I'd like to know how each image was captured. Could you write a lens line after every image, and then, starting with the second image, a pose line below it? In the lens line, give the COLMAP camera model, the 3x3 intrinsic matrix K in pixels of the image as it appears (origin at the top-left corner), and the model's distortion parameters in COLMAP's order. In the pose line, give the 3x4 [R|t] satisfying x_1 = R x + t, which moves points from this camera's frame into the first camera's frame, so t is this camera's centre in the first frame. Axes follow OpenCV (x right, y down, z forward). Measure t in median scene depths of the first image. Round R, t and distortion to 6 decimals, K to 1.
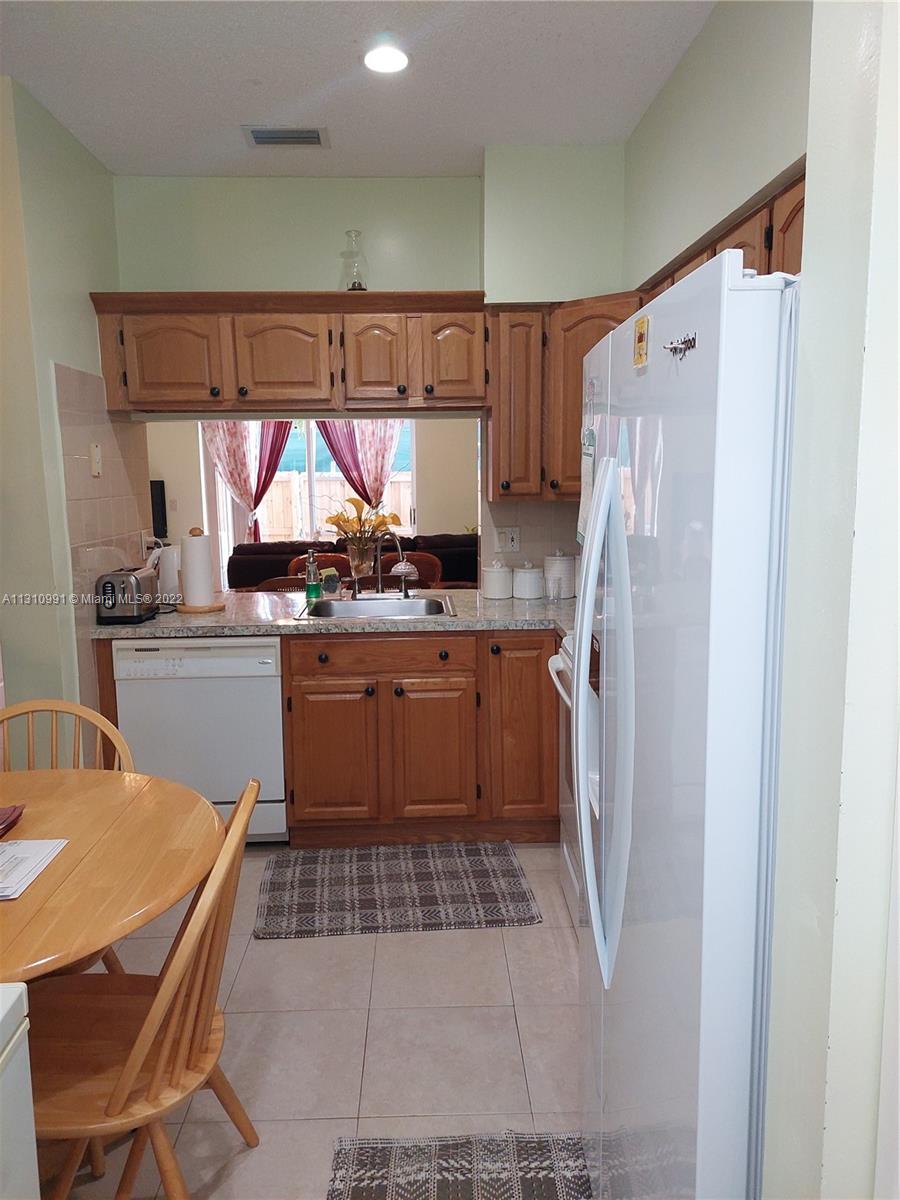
lens RADIAL K [[865.8, 0, 450.0], [0, 865.8, 600.0], [0, 0, 1]] dist [0.007313, -0.002348]
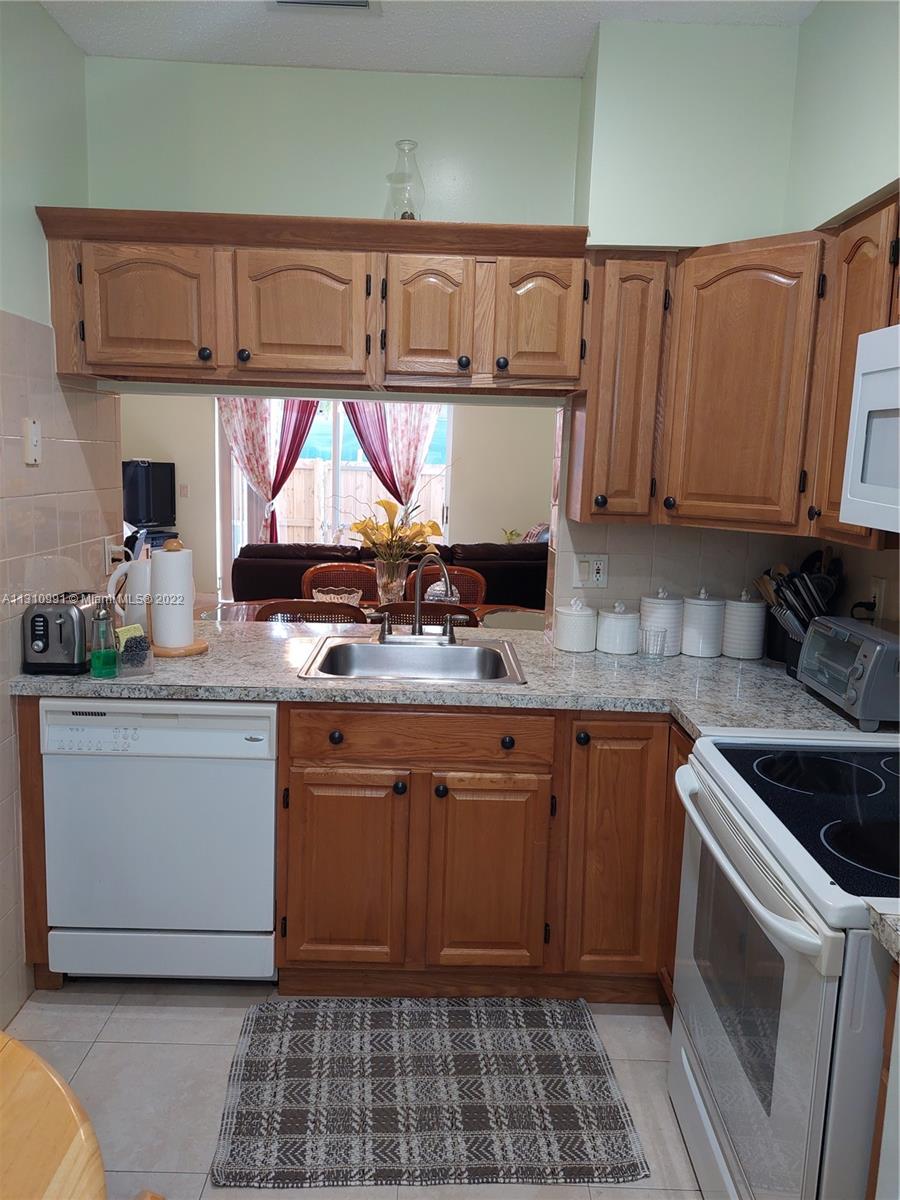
lens RADIAL K [[858.0, 0, 452.3], [0, 858.0, 590.6], [0, 0, 1]] dist [-0.006810, -0.007823]
pose [[0.998685, 0.047673, -0.018882, -0.043530], [-0.047652, 0.998863, 0.001549, -0.055175], [0.018934, -0.000647, 0.999821, 0.294335]]
